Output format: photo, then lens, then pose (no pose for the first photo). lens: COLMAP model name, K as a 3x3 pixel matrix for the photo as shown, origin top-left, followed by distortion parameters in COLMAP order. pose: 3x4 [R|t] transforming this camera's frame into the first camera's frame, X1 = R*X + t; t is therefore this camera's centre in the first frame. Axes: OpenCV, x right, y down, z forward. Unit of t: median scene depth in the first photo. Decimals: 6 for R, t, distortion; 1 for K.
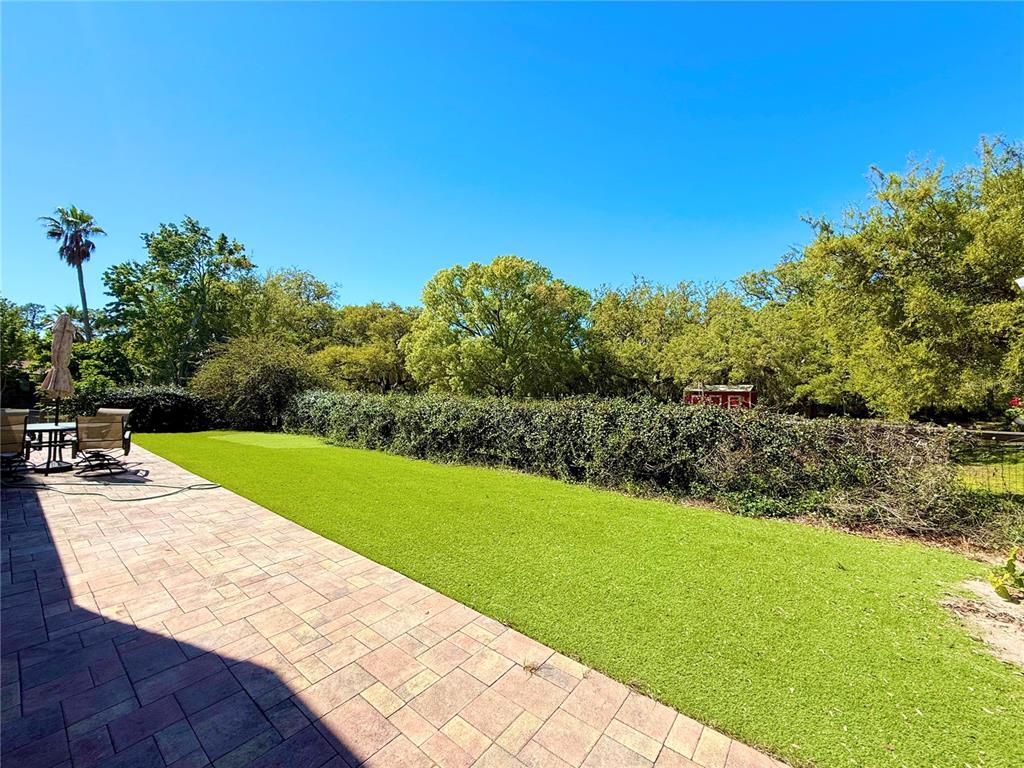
lens RADIAL K [[407.0, 0, 508.5], [0, 407.0, 388.9], [0, 0, 1]] dist [0.002686, 0.000390]
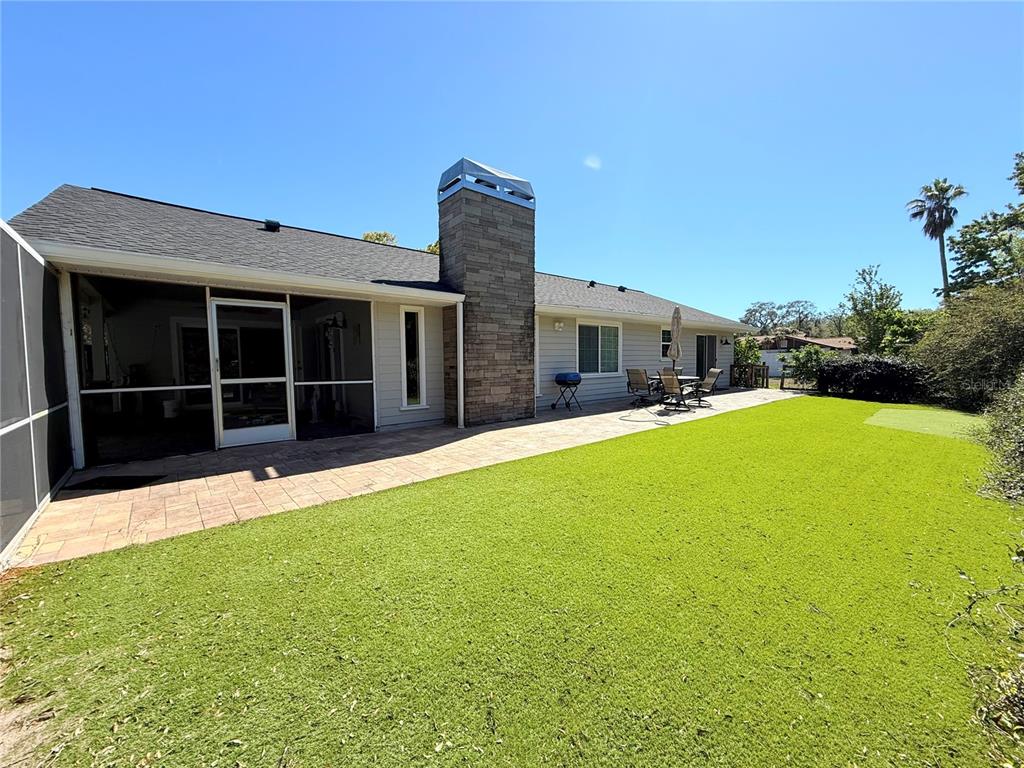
lens RADIAL K [[407.0, 0, 508.5], [0, 407.0, 388.9], [0, 0, 1]] dist [0.002686, 0.000390]
pose [[-0.200102, 0.059321, -0.977978, 0.212510], [-0.002425, 0.998132, 0.061040, 0.013670], [0.979772, 0.014586, -0.199585, 0.241898]]
